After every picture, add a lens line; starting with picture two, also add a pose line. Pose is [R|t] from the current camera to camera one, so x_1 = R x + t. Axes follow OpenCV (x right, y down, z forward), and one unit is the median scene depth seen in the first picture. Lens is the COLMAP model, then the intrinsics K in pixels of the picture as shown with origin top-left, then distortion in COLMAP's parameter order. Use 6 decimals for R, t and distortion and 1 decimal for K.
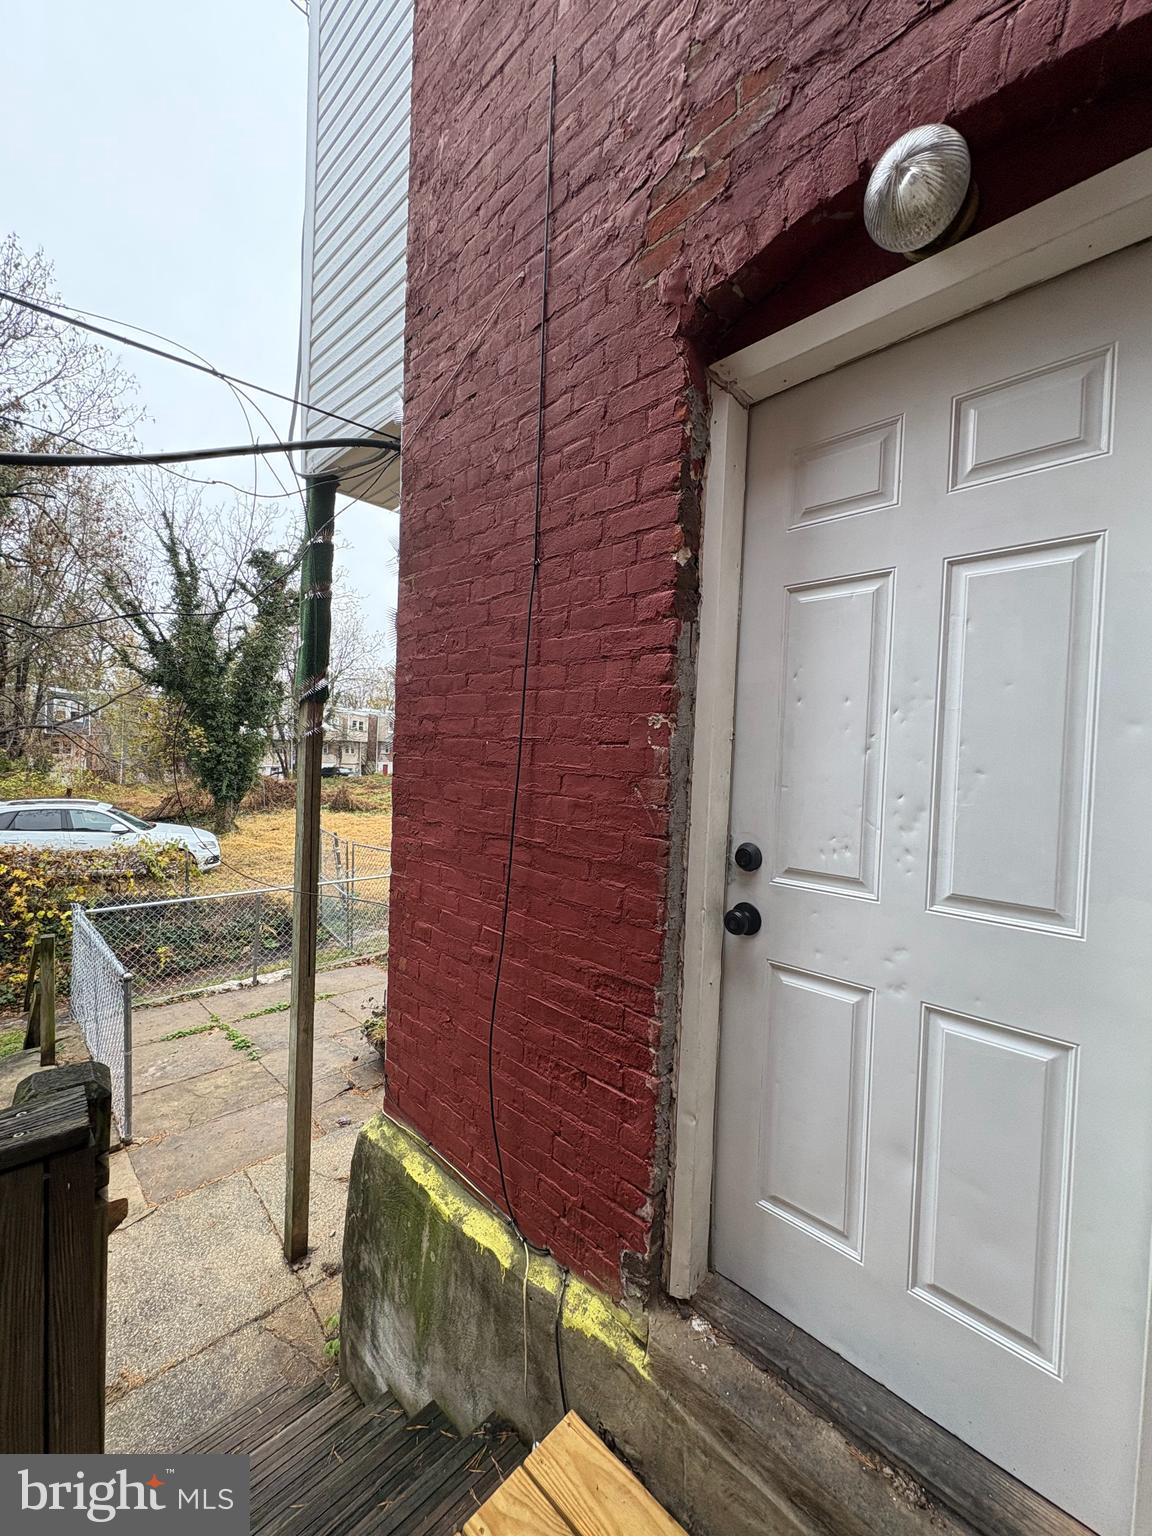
lens RADIAL K [[610.9, 0, 578.9], [0, 610.9, 769.3], [0, 0, 1]] dist [-0.001643, -0.000017]
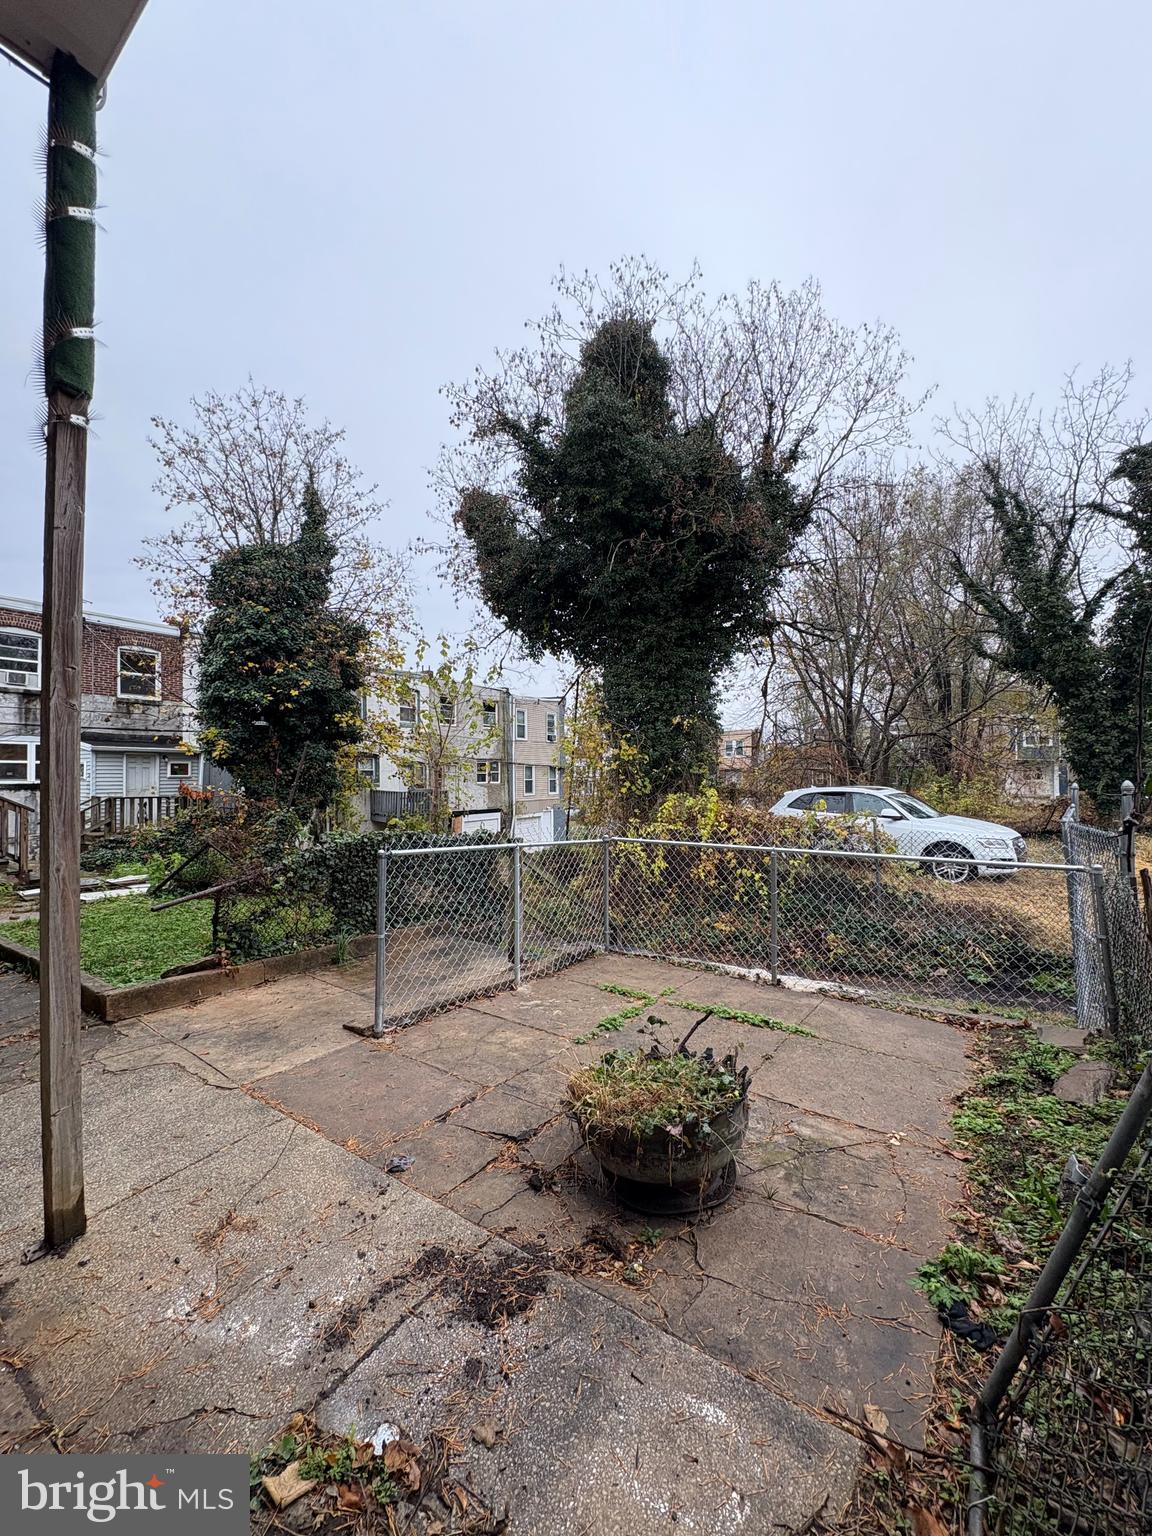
lens RADIAL K [[610.9, 0, 578.9], [0, 610.9, 769.3], [0, 0, 1]] dist [-0.001643, -0.000017]
pose [[0.155314, -0.054990, -0.986333, 0.077625], [-0.013503, 0.998238, -0.057780, 0.085571], [0.987773, 0.022292, 0.154298, 0.377043]]
